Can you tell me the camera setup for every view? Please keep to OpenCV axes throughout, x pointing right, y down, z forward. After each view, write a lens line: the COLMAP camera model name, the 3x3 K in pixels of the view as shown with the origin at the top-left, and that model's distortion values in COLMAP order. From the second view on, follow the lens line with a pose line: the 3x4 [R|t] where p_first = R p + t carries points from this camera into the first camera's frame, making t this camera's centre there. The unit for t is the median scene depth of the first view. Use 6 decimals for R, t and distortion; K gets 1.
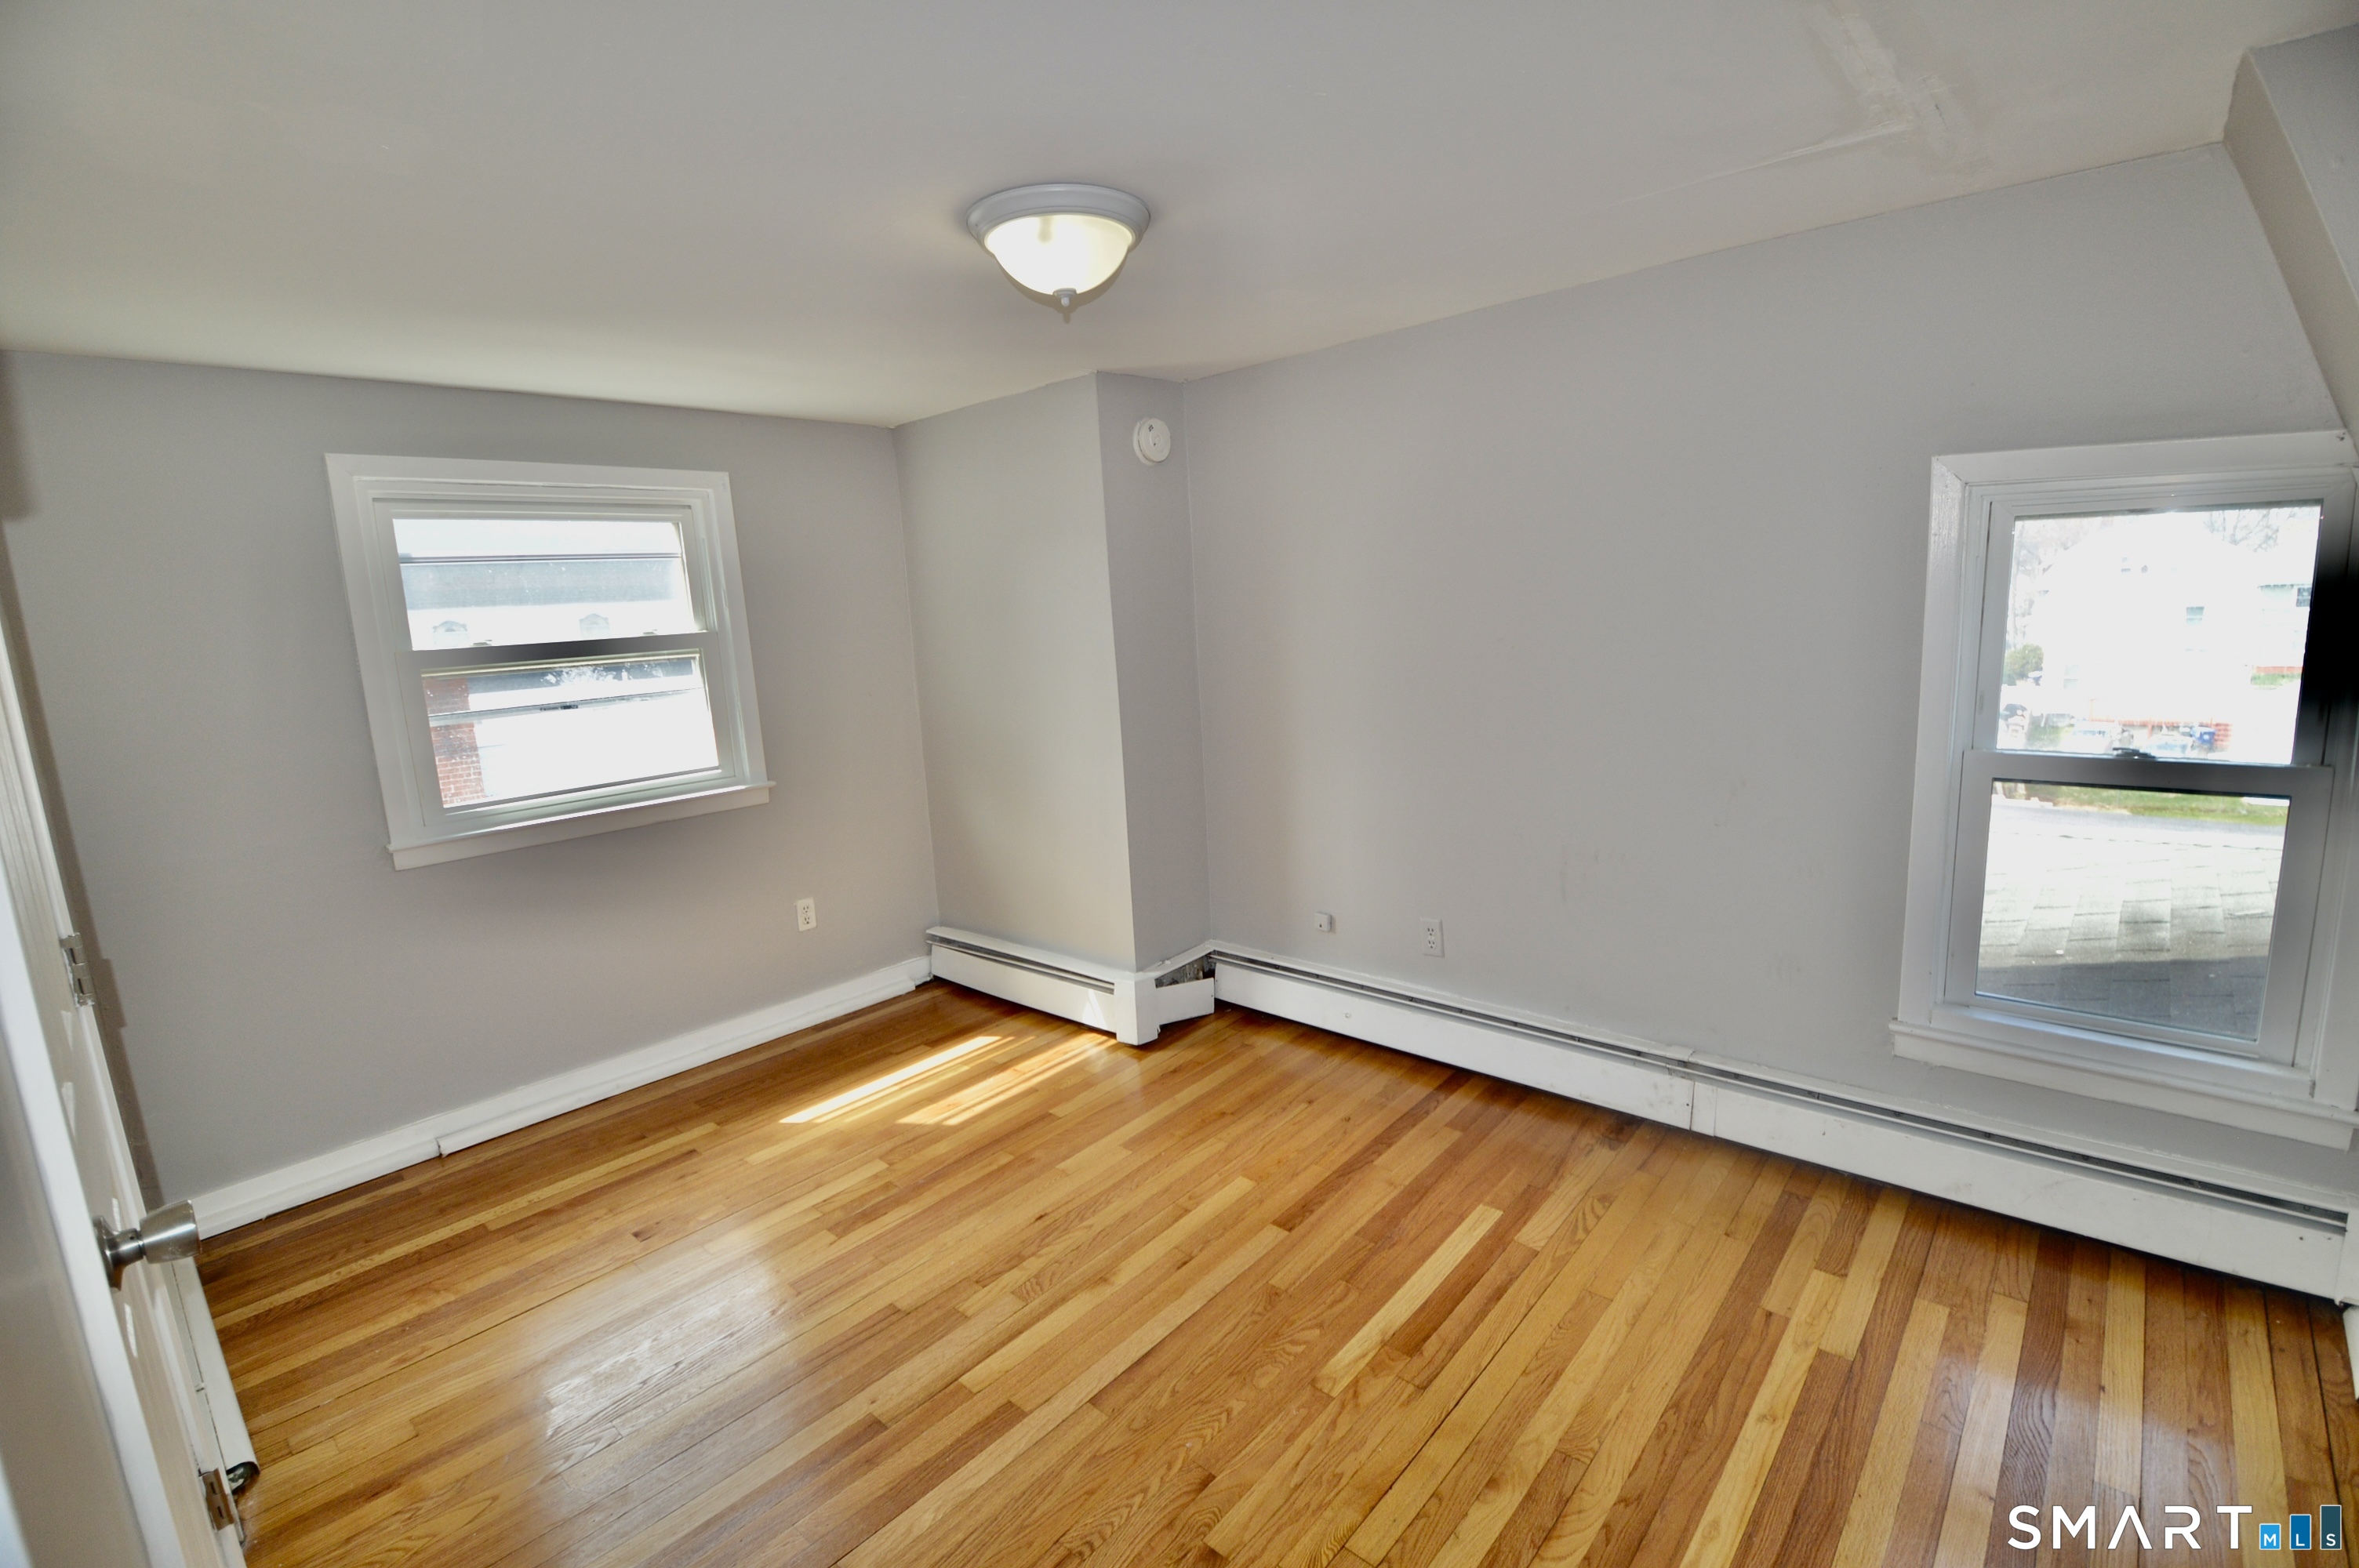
lens RADIAL K [[1058.9, 0, 1184.8], [0, 1058.9, 782.9], [0, 0, 1]] dist [-0.033928, 0.000475]
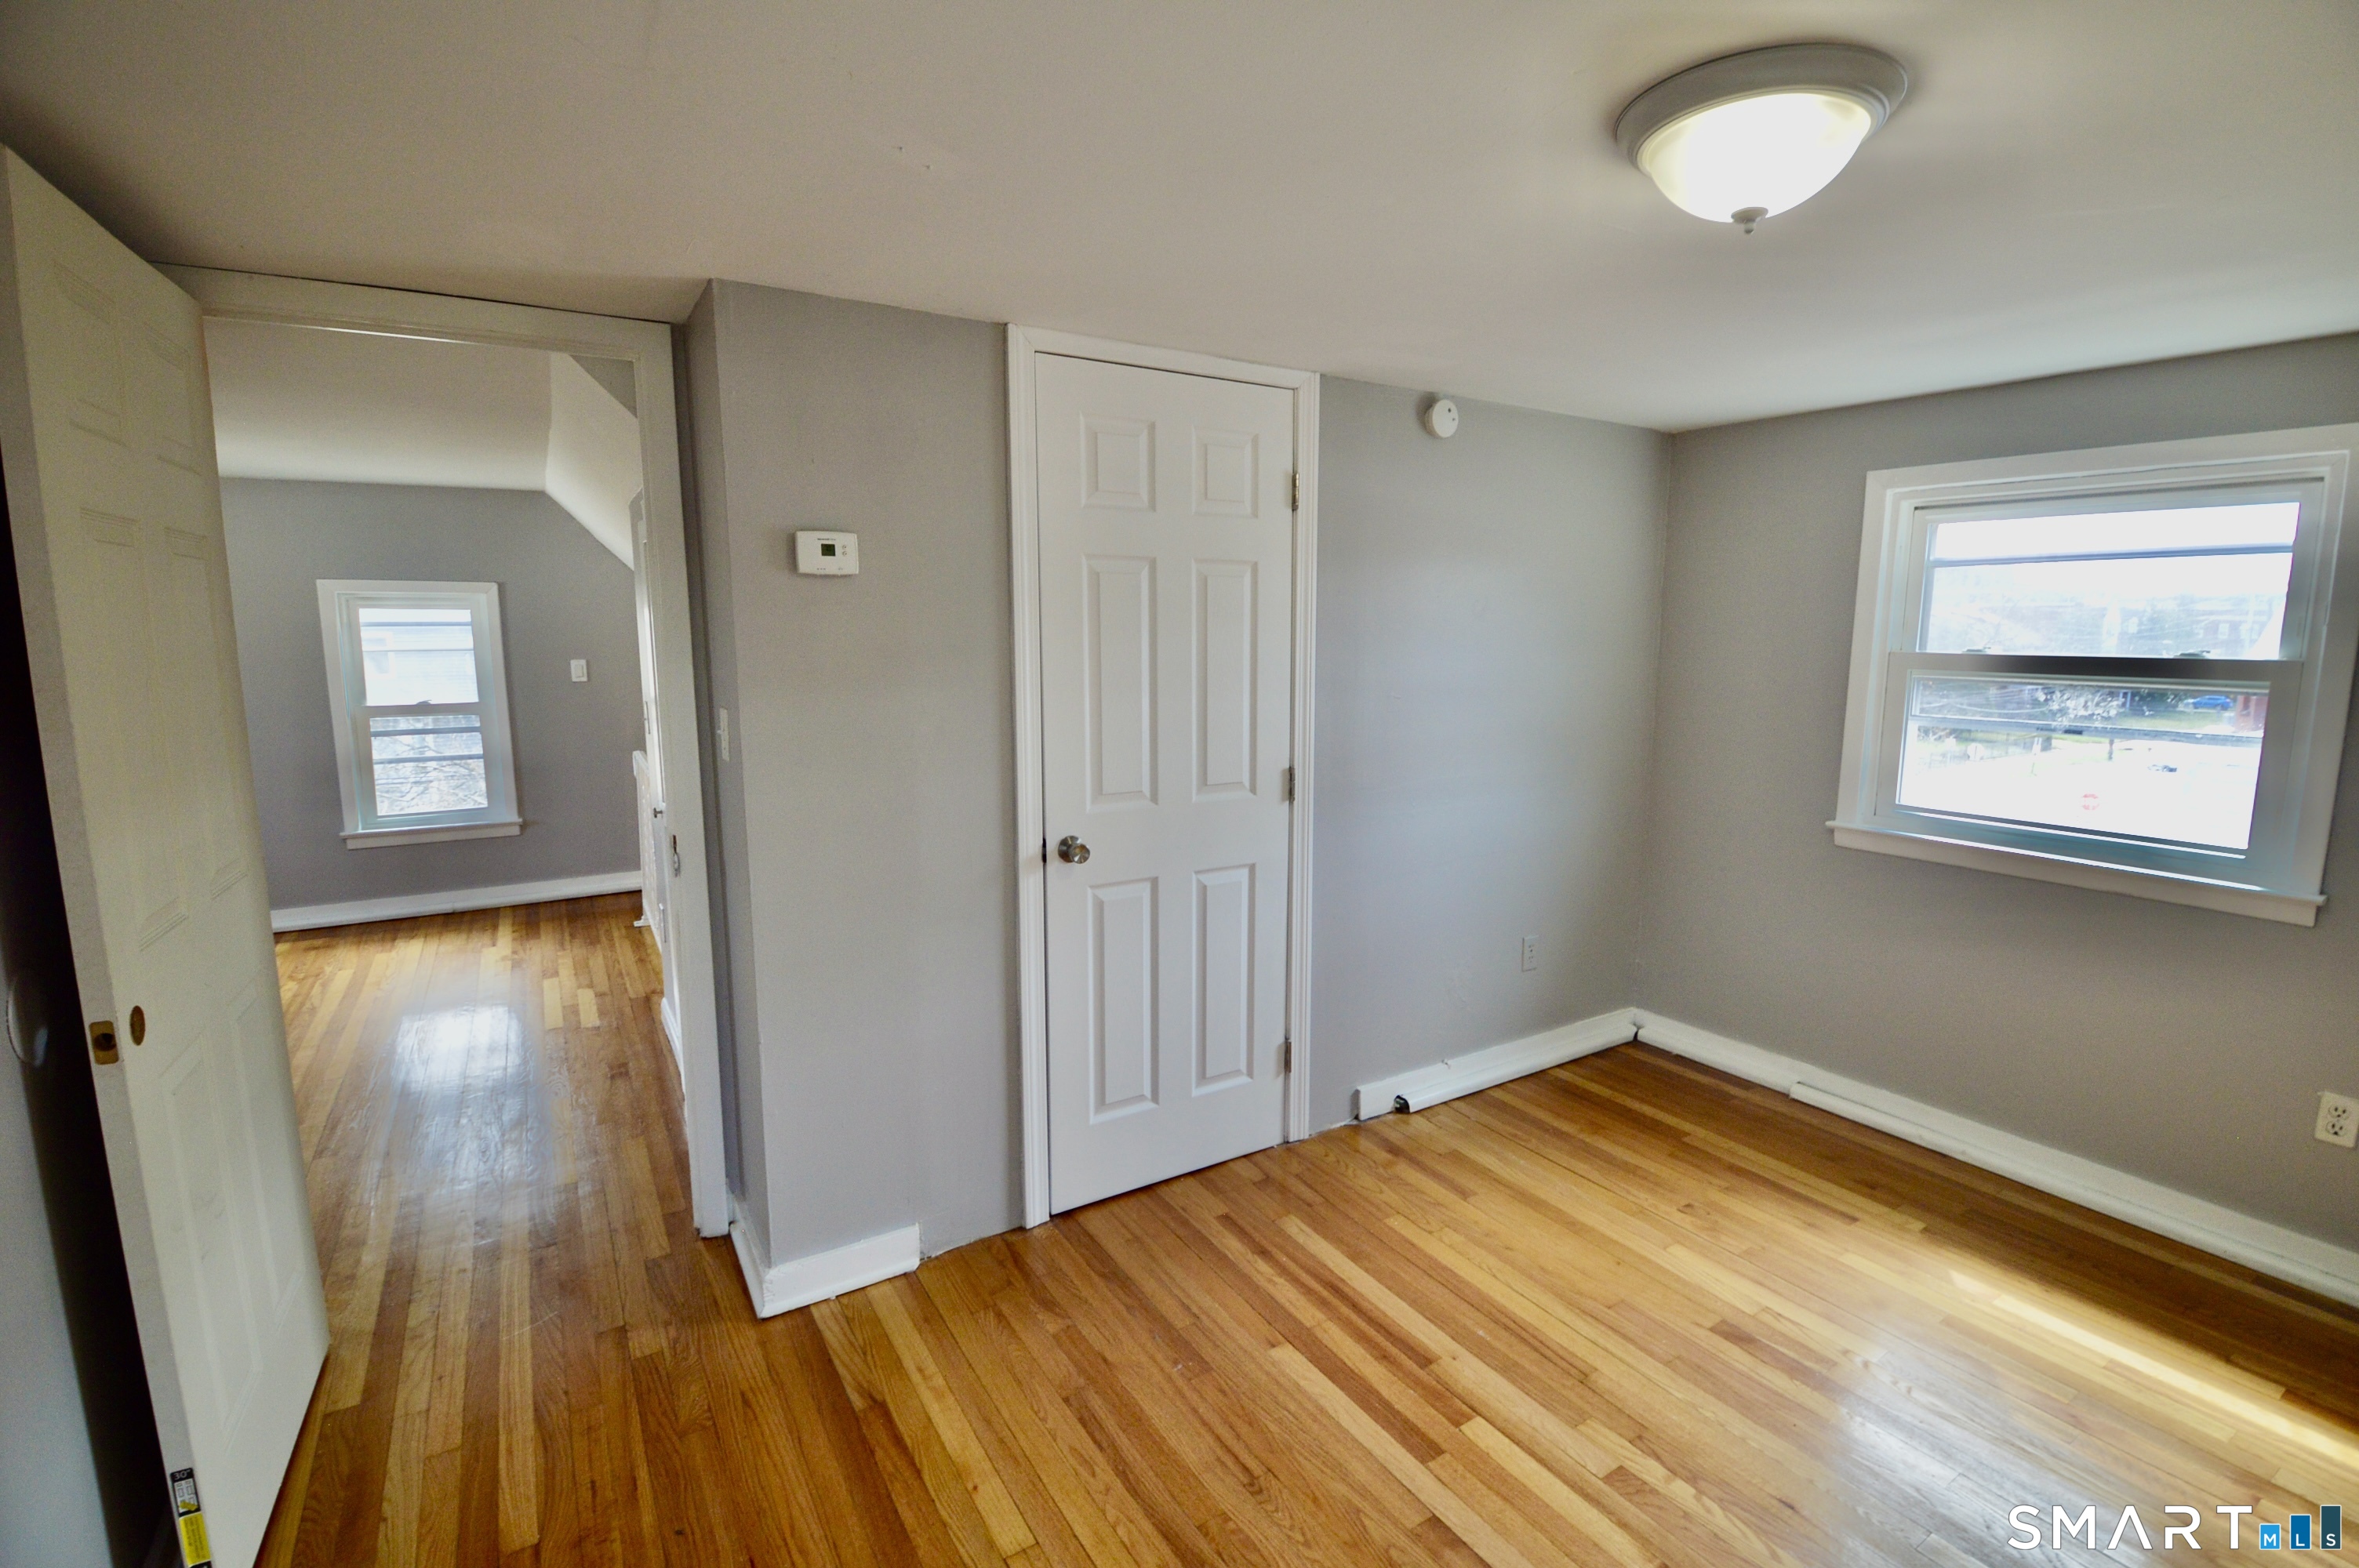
lens RADIAL K [[1058.9, 0, 1184.8], [0, 1058.9, 782.9], [0, 0, 1]] dist [-0.033928, 0.000475]
pose [[-0.297634, 0.189238, -0.935737, 0.573148], [-0.149159, 0.958903, 0.241366, -0.171618], [0.942956, 0.211412, -0.257175, 0.727495]]
